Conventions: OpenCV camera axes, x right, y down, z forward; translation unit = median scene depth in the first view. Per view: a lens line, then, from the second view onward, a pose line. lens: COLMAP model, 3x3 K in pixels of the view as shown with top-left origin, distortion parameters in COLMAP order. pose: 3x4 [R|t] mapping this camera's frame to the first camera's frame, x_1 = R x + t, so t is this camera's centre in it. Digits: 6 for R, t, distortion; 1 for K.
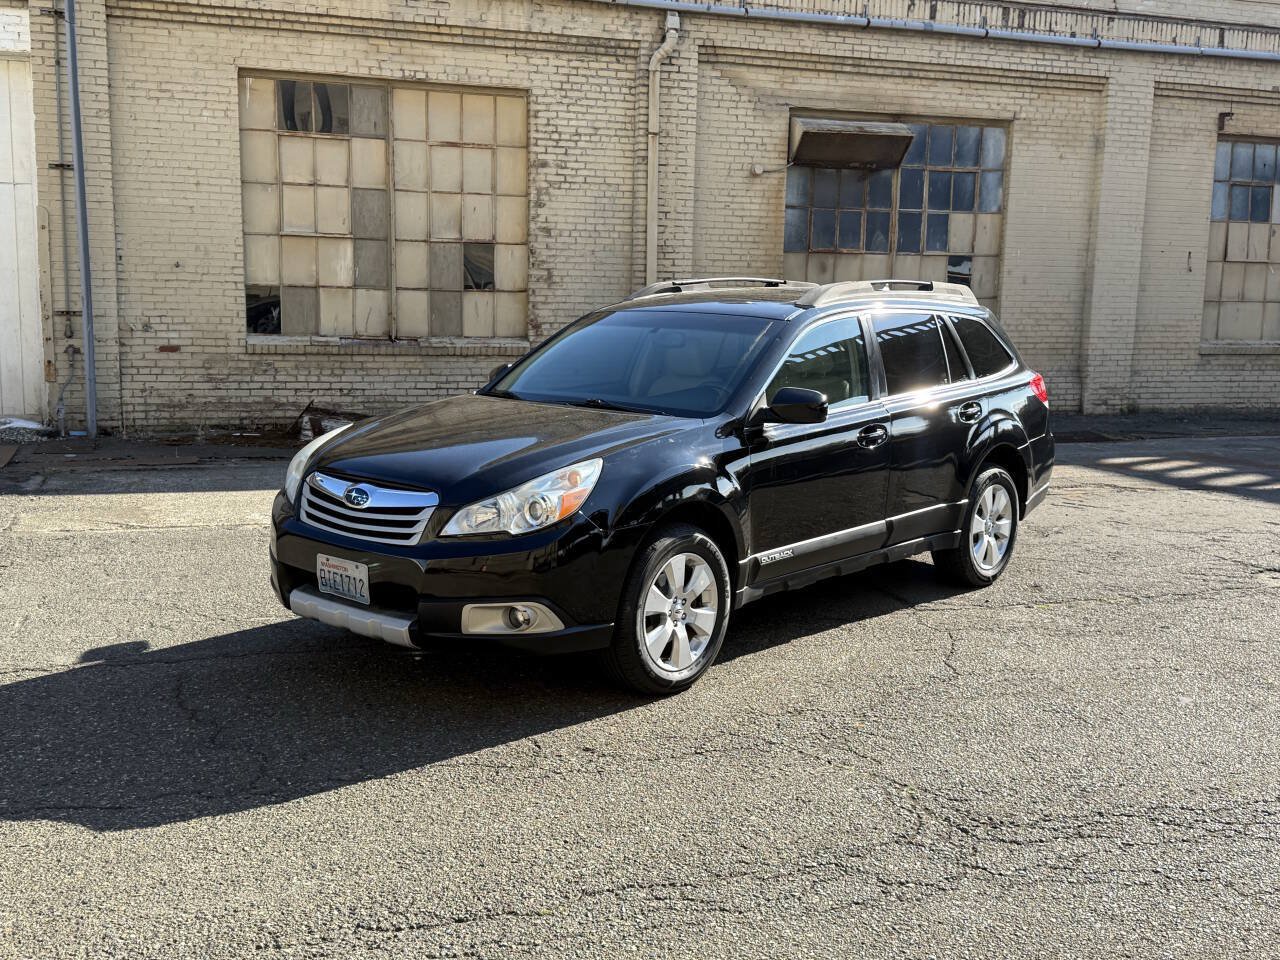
lens RADIAL K [[1316.7, 0, 640.7], [0, 1316.7, 480.8], [0, 0, 1]] dist [0.199228, -0.437223]
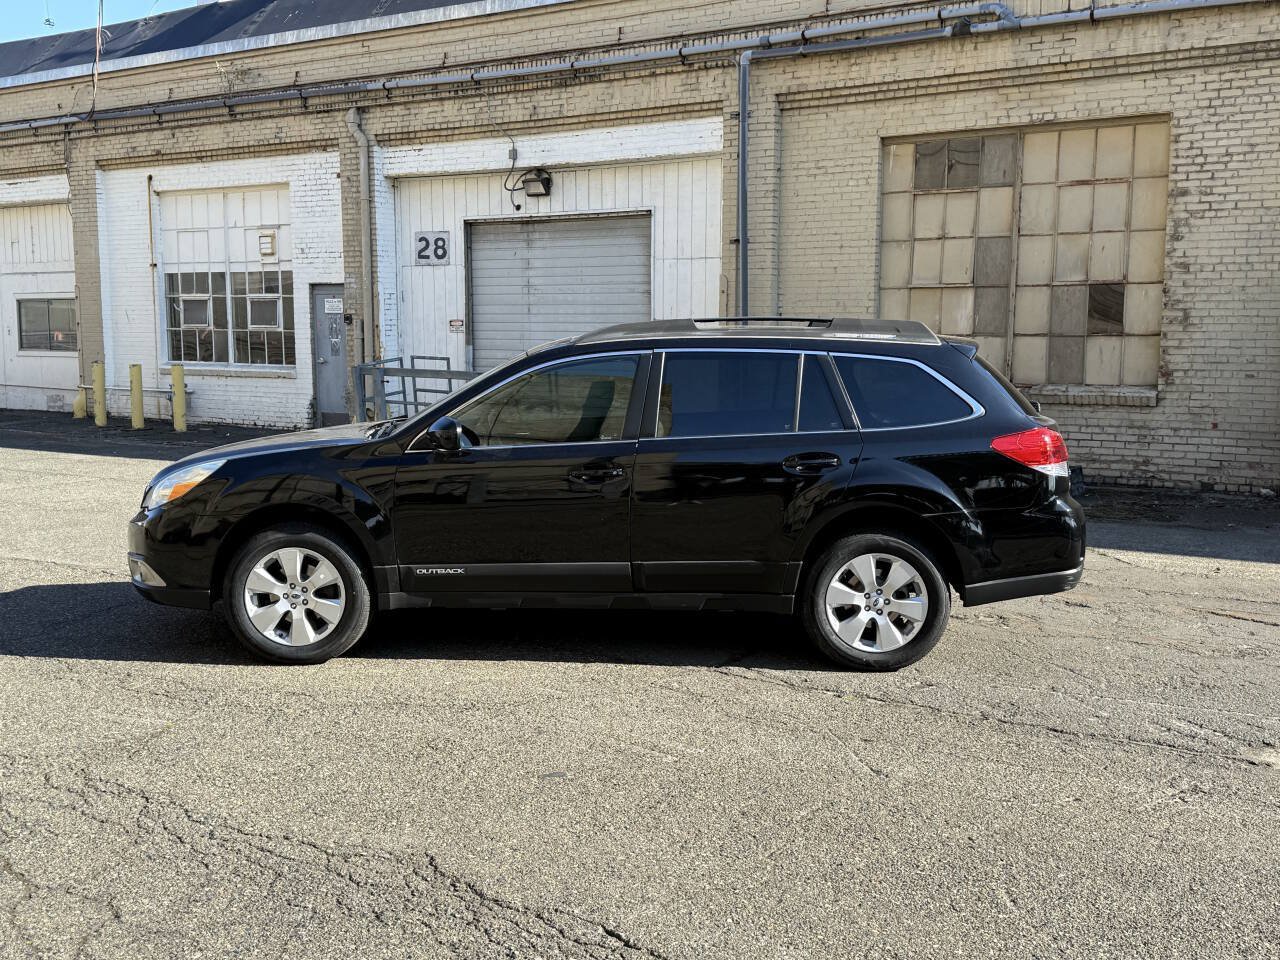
lens RADIAL K [[1316.7, 0, 640.7], [0, 1316.7, 480.8], [0, 0, 1]] dist [0.199228, -0.437223]
pose [[0.622098, 0.073791, -0.779454, 0.426777], [-0.105805, 0.994340, 0.009689, -0.018155], [0.775757, 0.076443, 0.626385, 0.178402]]
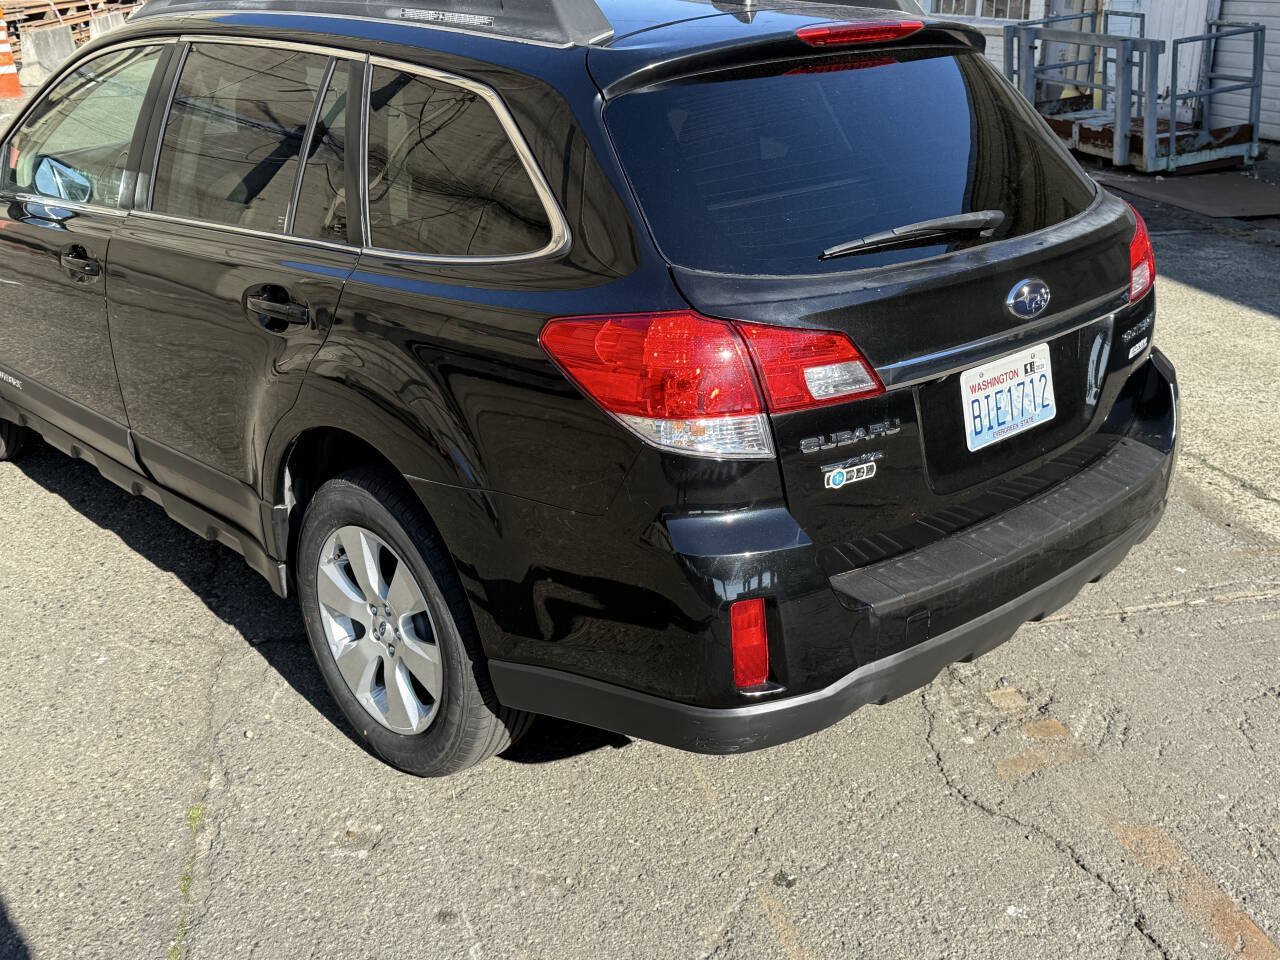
lens RADIAL K [[1318.6, 0, 640.4], [0, 1318.6, 484.5], [0, 0, 1]] dist [0.188863, -0.385754]
pose [[-0.101374, 0.340942, -0.934603, 0.315377], [-0.140634, 0.925097, 0.352728, -0.080218], [0.984858, 0.167195, -0.045833, 0.561331]]
